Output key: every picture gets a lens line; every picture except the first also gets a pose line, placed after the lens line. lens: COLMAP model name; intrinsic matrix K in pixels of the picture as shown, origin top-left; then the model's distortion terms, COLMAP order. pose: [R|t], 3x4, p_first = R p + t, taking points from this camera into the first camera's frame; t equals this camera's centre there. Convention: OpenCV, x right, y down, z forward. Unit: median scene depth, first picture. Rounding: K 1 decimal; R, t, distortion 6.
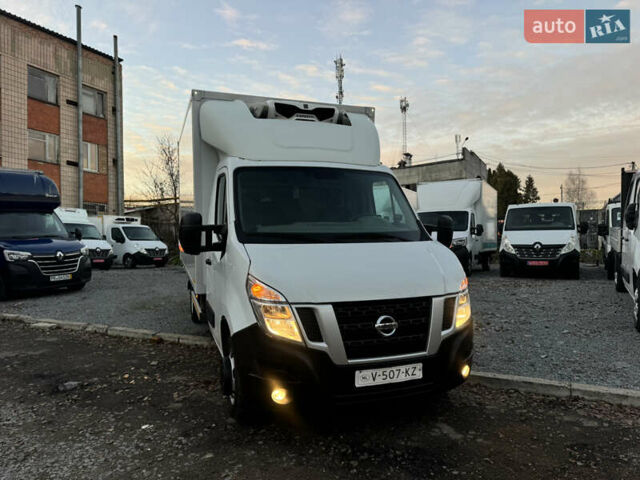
lens RADIAL K [[450.9, 0, 324.2], [0, 450.9, 241.6], [0, 0, 1]] dist [0.039407, -0.043919]
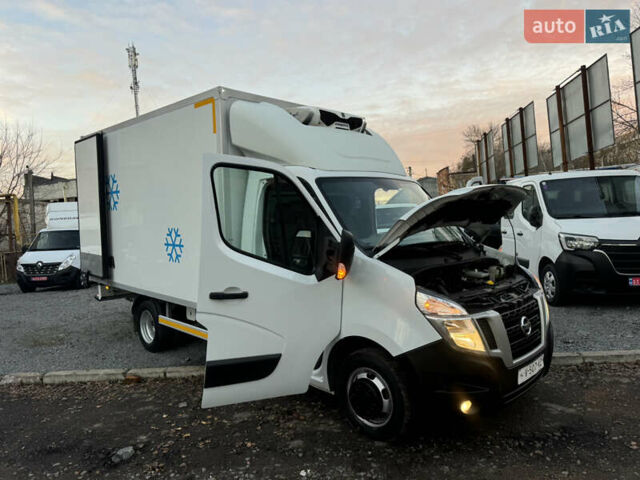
lens RADIAL K [[451.0, 0, 315.8], [0, 451.0, 237.7], [0, 0, 1]] dist [0.038018, -0.044227]
pose [[0.908105, -0.046905, 0.416107, -0.519580], [0.048664, 0.998795, 0.006385, -0.040293], [-0.415905, 0.014451, 0.909293, 0.129360]]
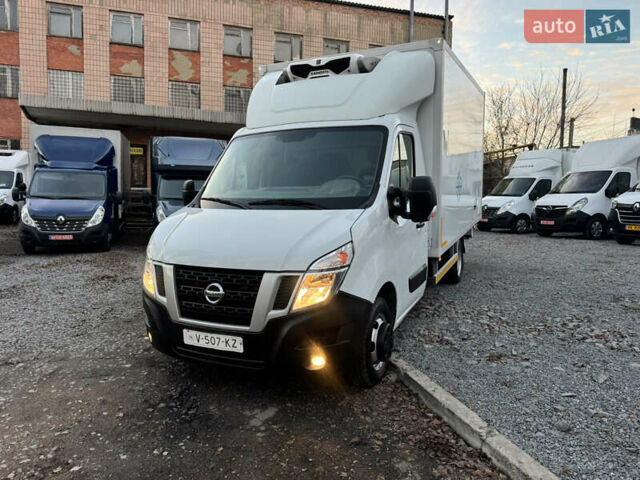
lens RADIAL K [[450.9, 0, 319.0], [0, 450.9, 240.0], [0, 0, 1]] dist [0.045329, -0.048239]
pose [[0.696633, 0.080171, -0.712934, 0.670148], [-0.010760, 0.994792, 0.101353, -0.023931], [0.717347, -0.062935, 0.693868, 0.315610]]
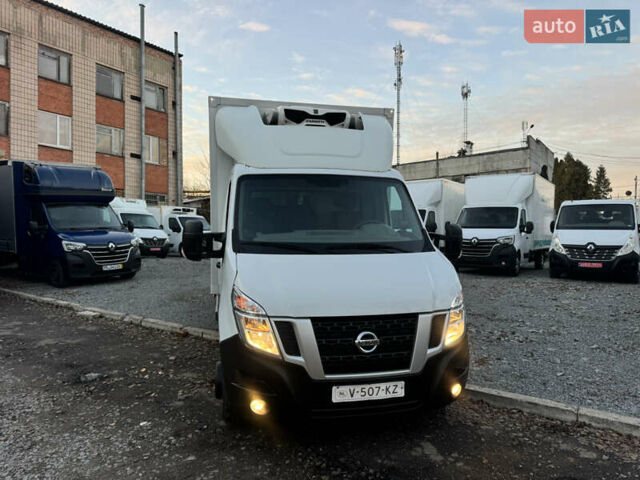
lens RADIAL K [[450.9, 0, 324.2], [0, 450.9, 241.6], [0, 0, 1]] dist [0.039407, -0.043919]
pose [[0.991778, 0.020723, -0.126278, 0.109139], [-0.017596, 0.999511, 0.025831, -0.038442], [0.126751, -0.023397, 0.991659, 0.006837]]
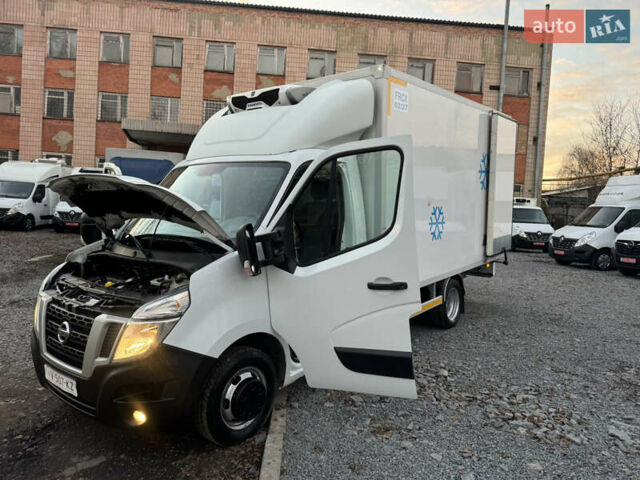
lens RADIAL K [[450.9, 0, 324.2], [0, 450.9, 241.6], [0, 0, 1]] dist [0.039407, -0.043919]
pose [[0.523811, 0.085072, -0.847576, 0.845237], [-0.041899, 0.996369, 0.074113, -0.073488], [0.850803, -0.003308, 0.525474, 0.637061]]
